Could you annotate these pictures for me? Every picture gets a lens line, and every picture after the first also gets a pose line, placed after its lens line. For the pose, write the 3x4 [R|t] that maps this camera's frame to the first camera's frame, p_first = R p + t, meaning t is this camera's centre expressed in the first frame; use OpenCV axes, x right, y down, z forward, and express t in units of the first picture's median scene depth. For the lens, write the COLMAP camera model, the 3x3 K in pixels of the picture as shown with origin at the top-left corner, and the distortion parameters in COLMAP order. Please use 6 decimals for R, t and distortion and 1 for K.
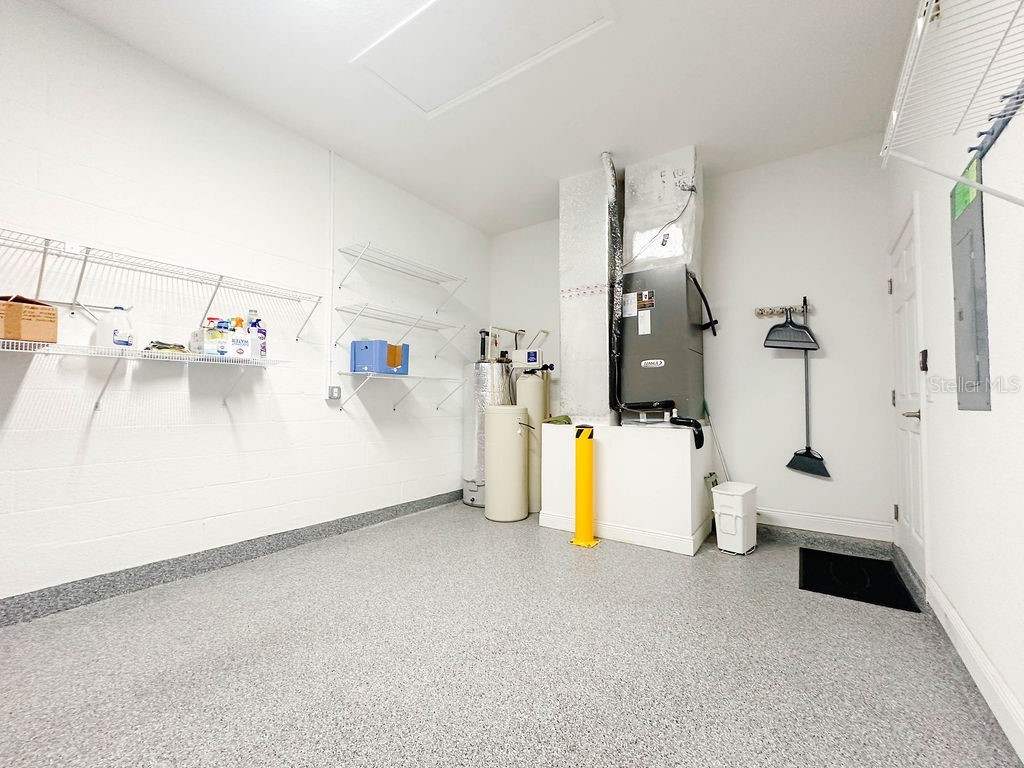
lens RADIAL K [[411.3, 0, 517.9], [0, 411.3, 386.3], [0, 0, 1]] dist [-0.002242, 0.000394]
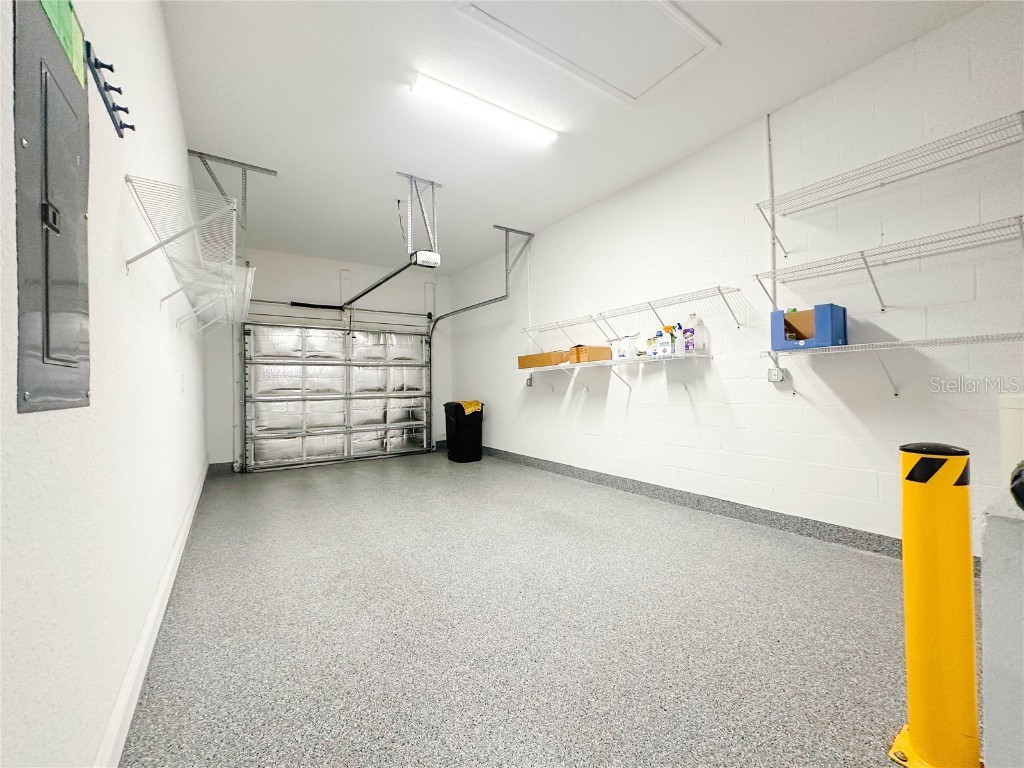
lens RADIAL K [[411.3, 0, 516.2], [0, 411.3, 384.9], [0, 0, 1]] dist [-0.002242, 0.000394]
pose [[-0.344240, -0.007172, -0.938854, 0.759852], [0.051886, 0.998297, -0.026651, 0.040098], [0.937447, -0.057888, -0.343281, 0.946120]]
